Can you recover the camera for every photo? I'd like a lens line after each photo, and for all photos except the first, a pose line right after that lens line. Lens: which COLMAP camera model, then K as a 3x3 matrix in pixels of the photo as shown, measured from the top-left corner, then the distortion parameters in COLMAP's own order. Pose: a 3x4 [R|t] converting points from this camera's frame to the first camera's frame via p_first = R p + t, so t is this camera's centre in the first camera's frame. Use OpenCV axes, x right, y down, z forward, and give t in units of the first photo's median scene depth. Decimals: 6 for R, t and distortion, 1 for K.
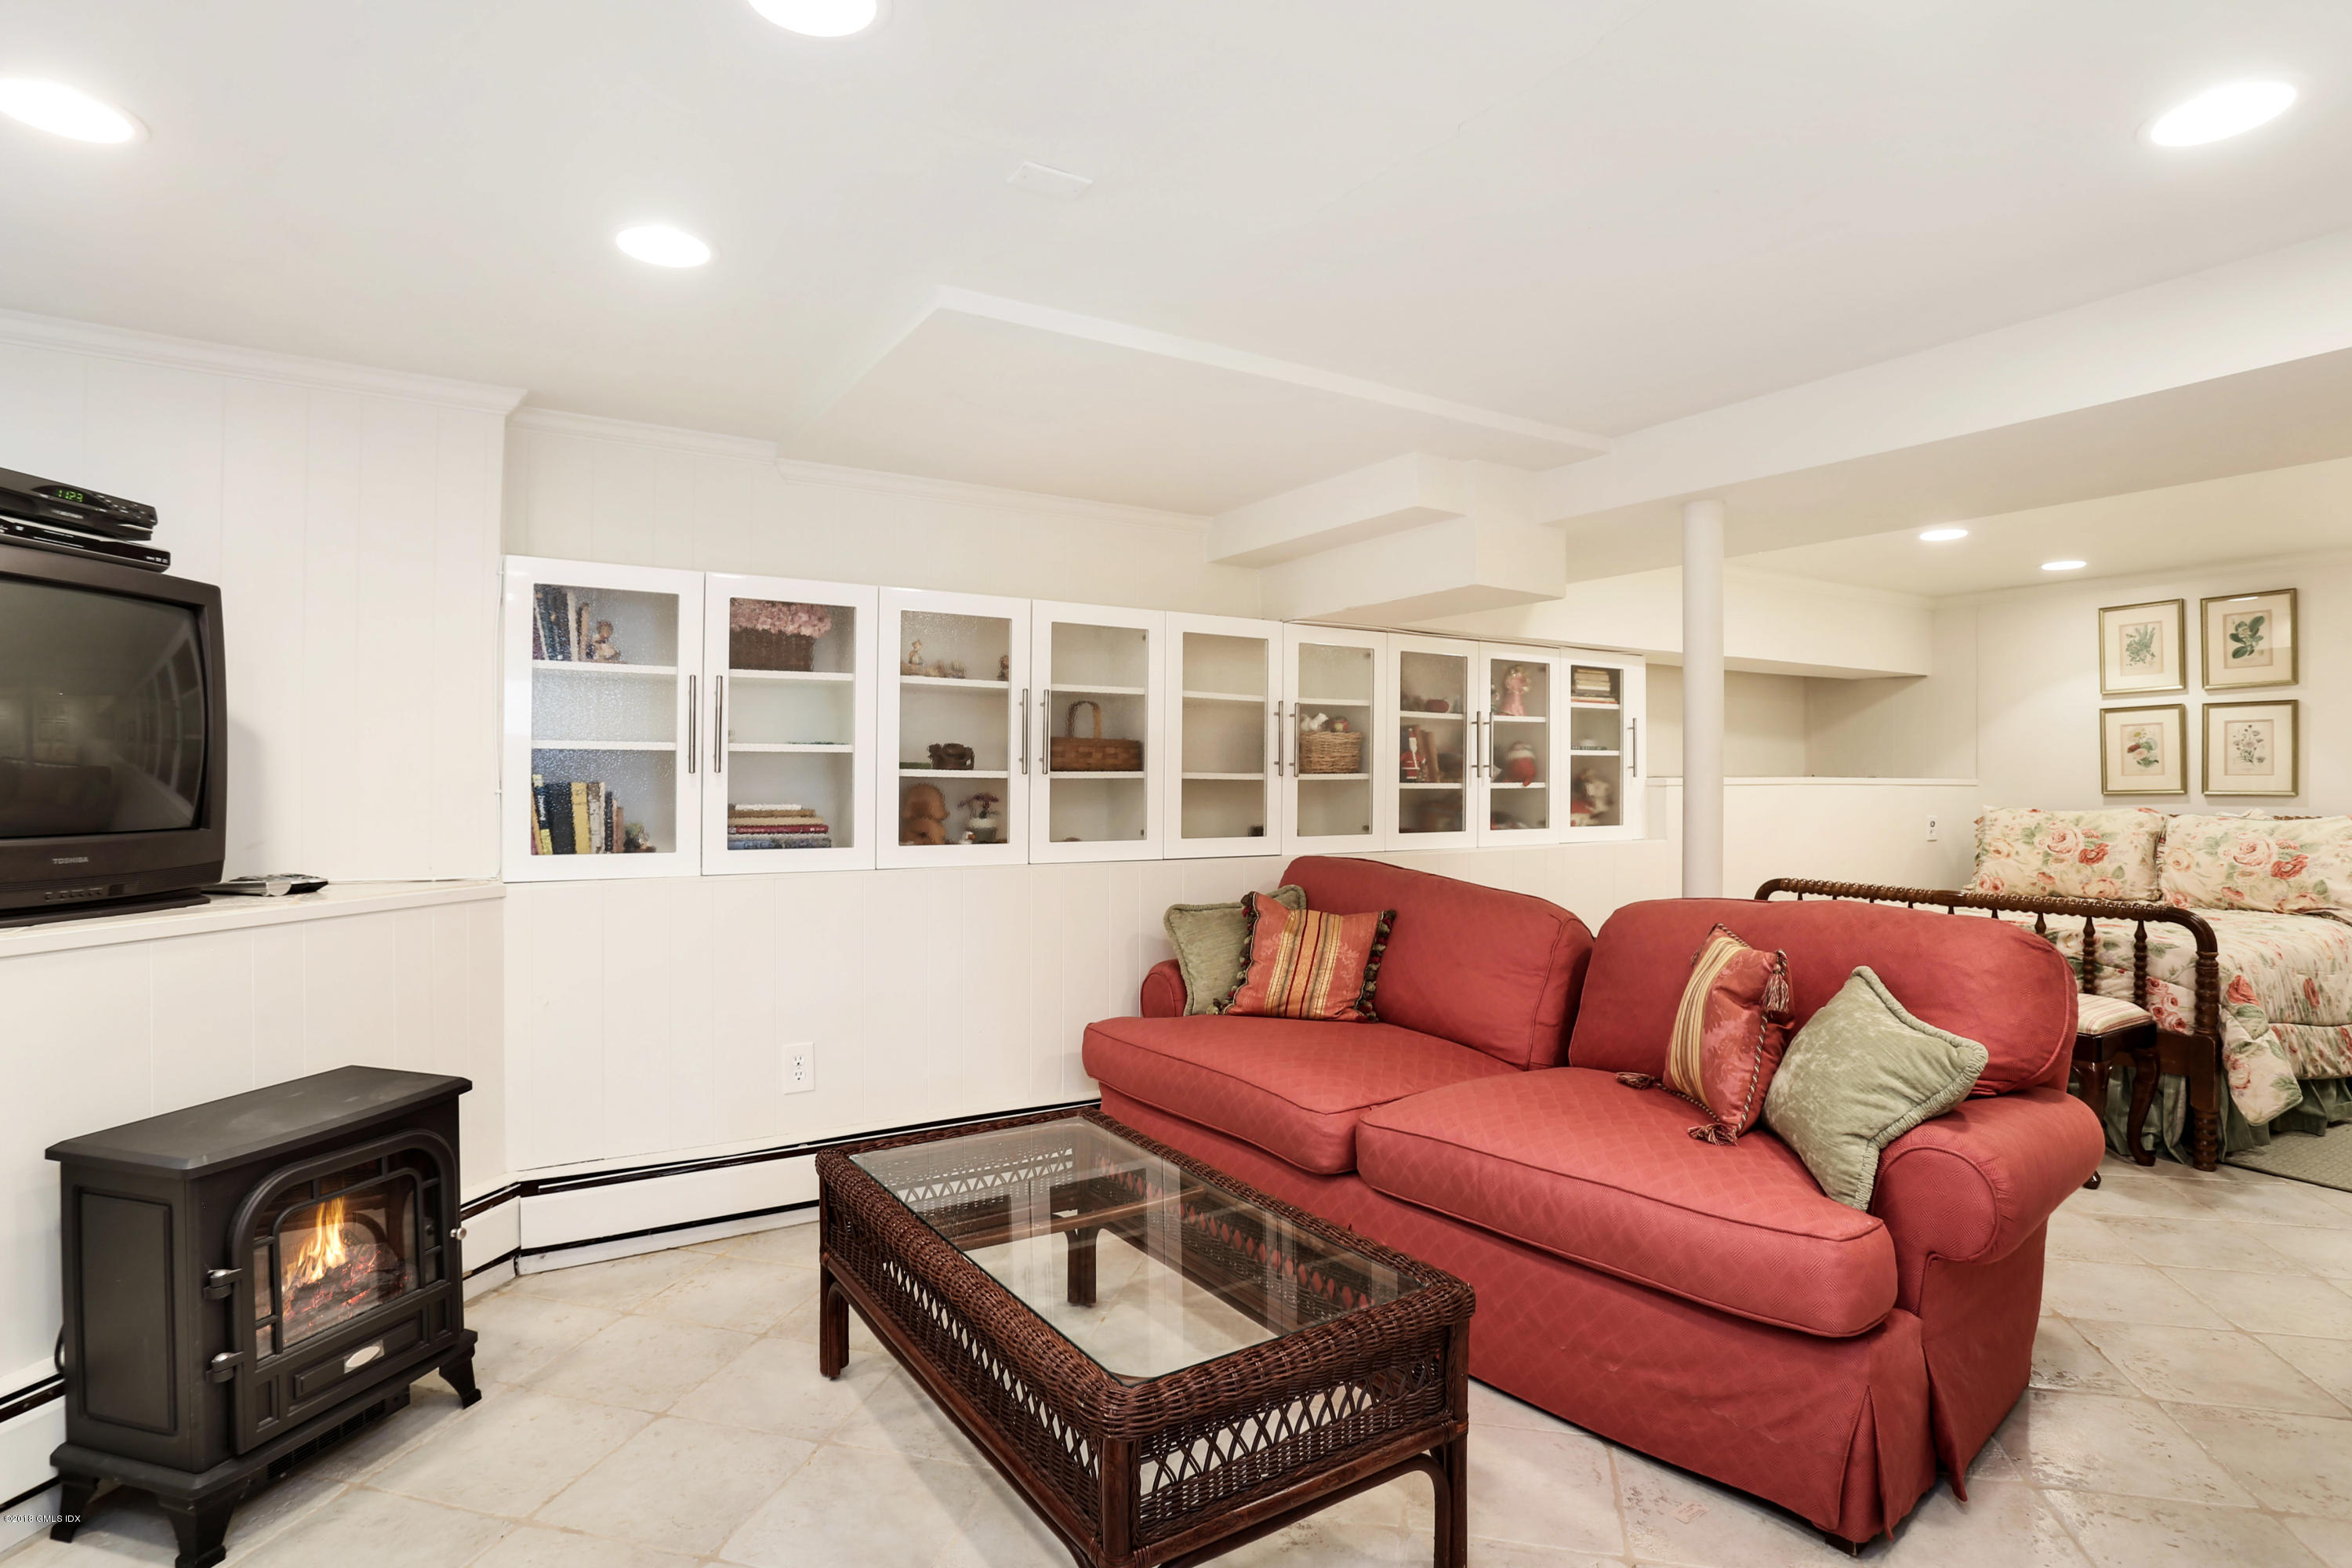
lens RADIAL K [[1194.2, 0, 1161.7], [0, 1194.2, 784.3], [0, 0, 1]] dist [-0.044342, 0.013617]
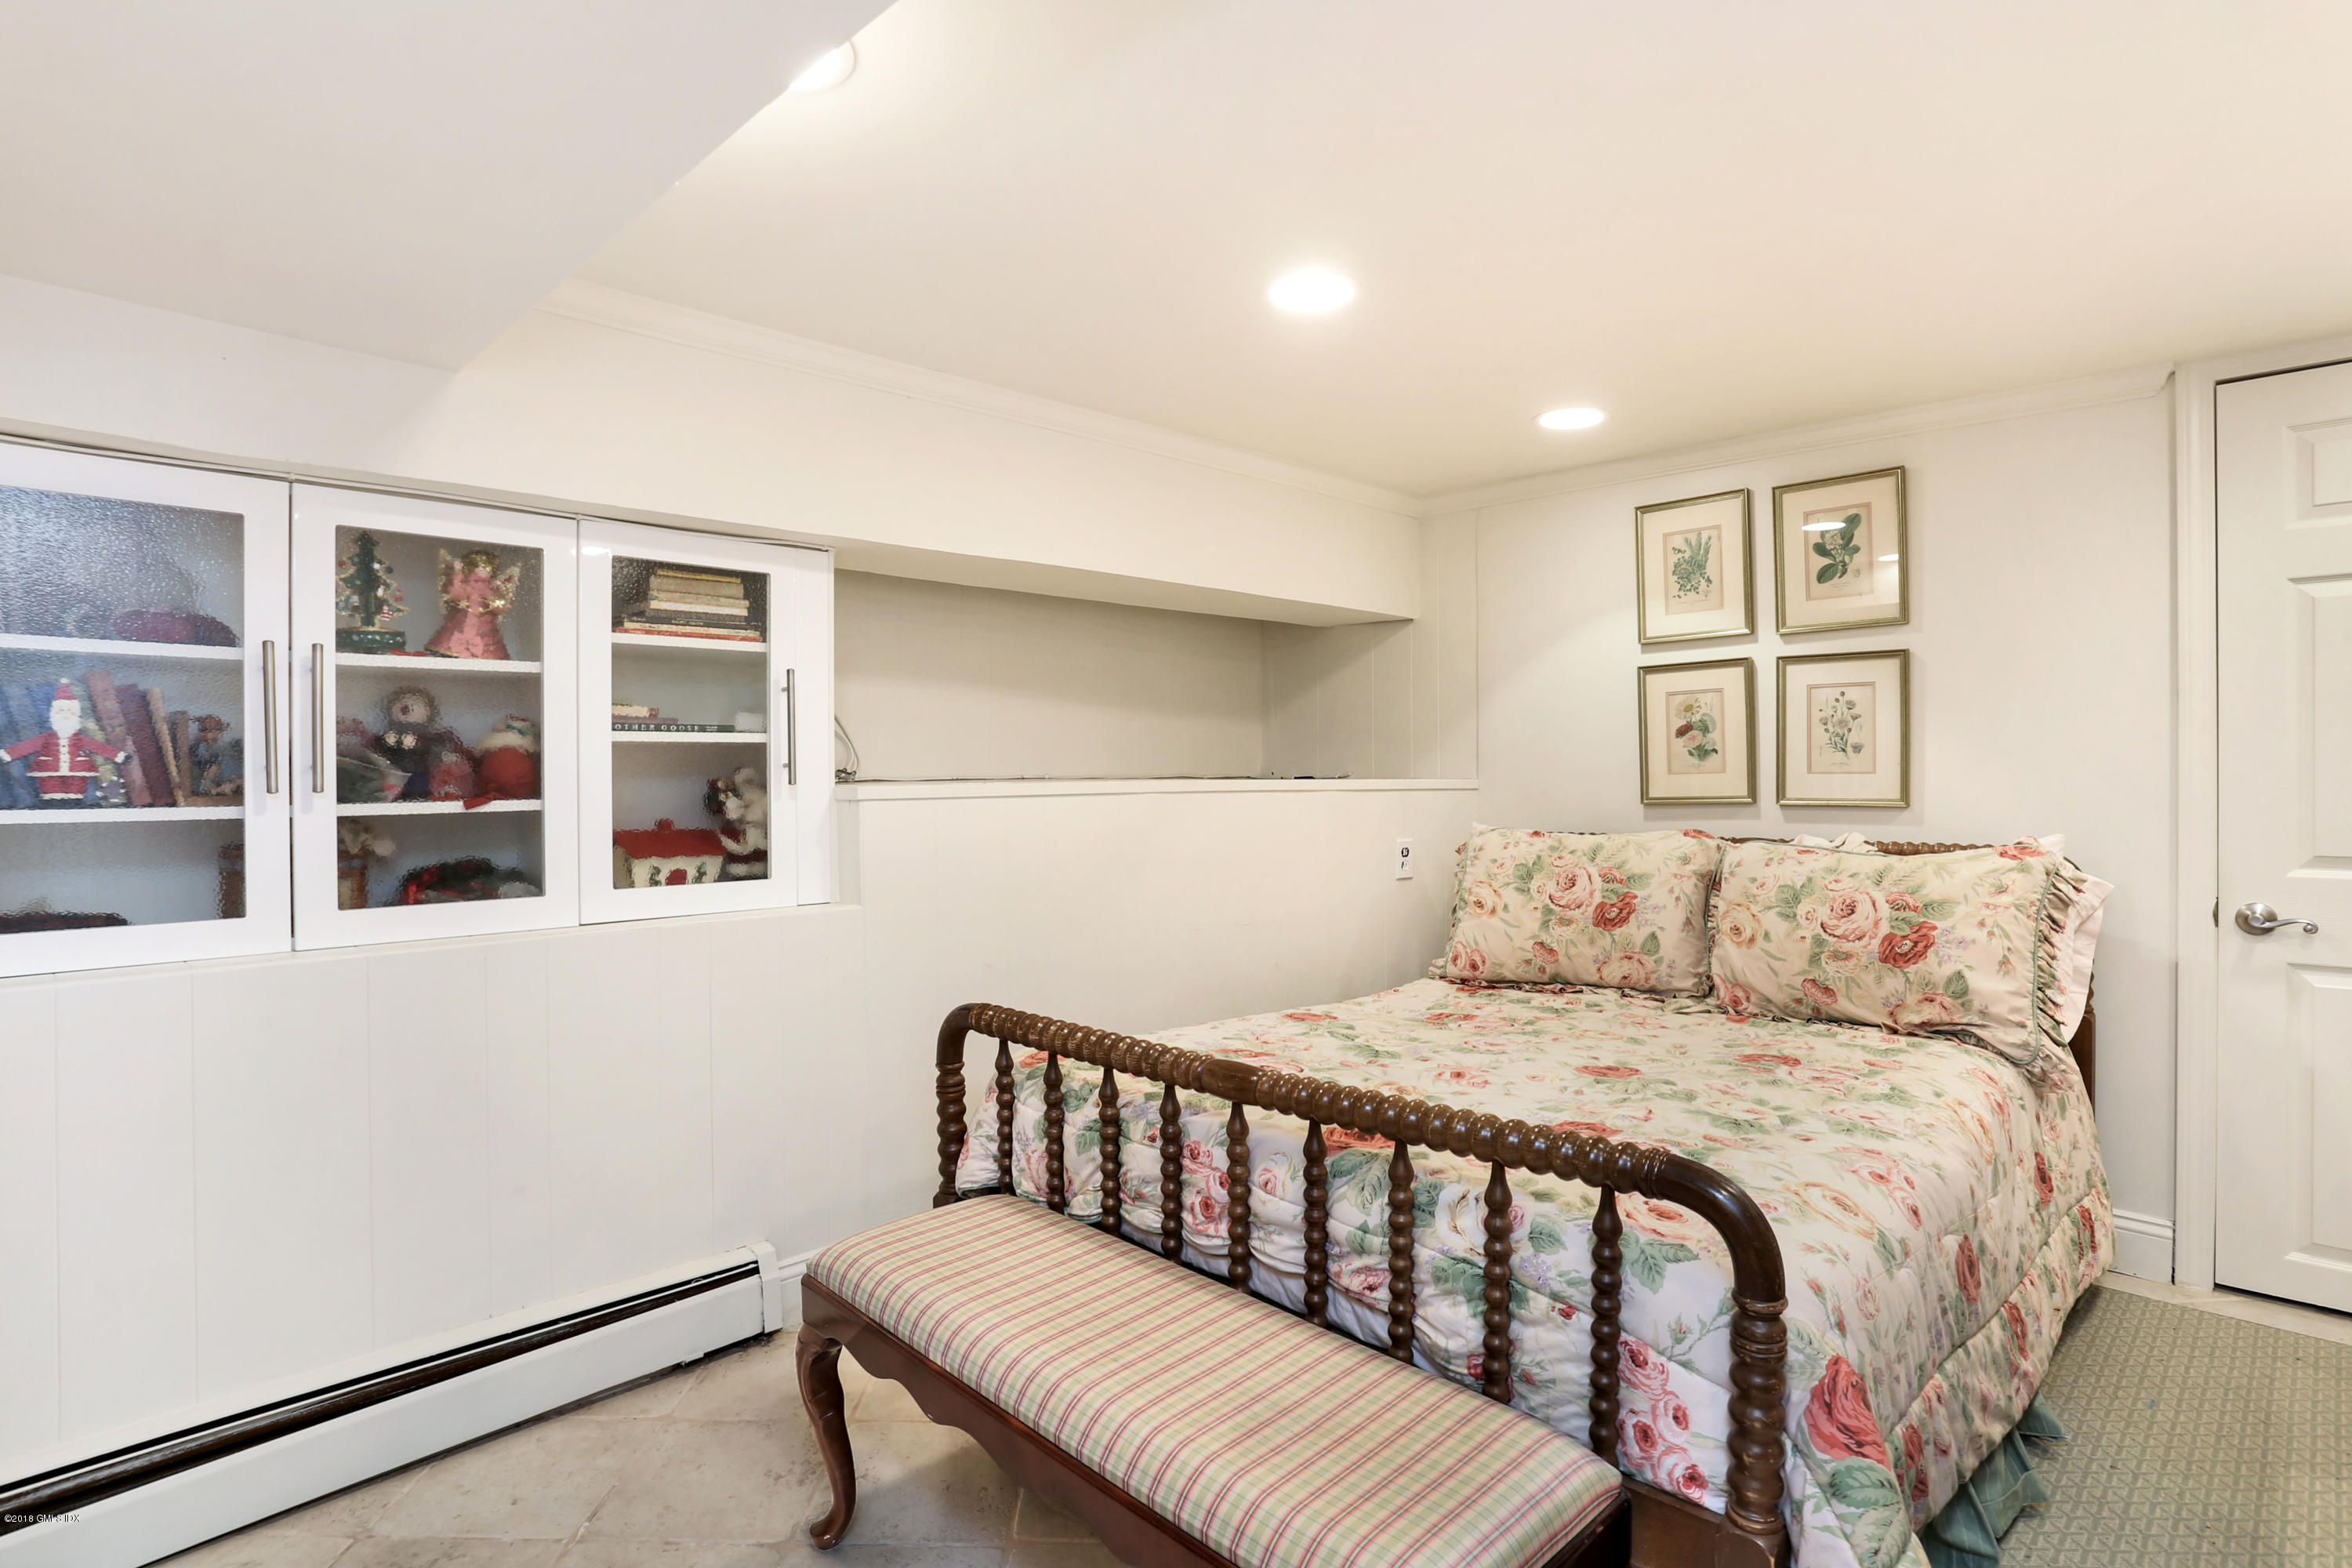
lens RADIAL K [[1194.2, 0, 1177.1], [0, 1194.2, 780.3], [0, 0, 1]] dist [-0.044342, 0.013617]
pose [[0.969425, -0.008999, 0.245223, 0.446687], [0.007589, 0.999949, 0.006691, -0.011005], [-0.245271, -0.004625, 0.969444, 0.484921]]
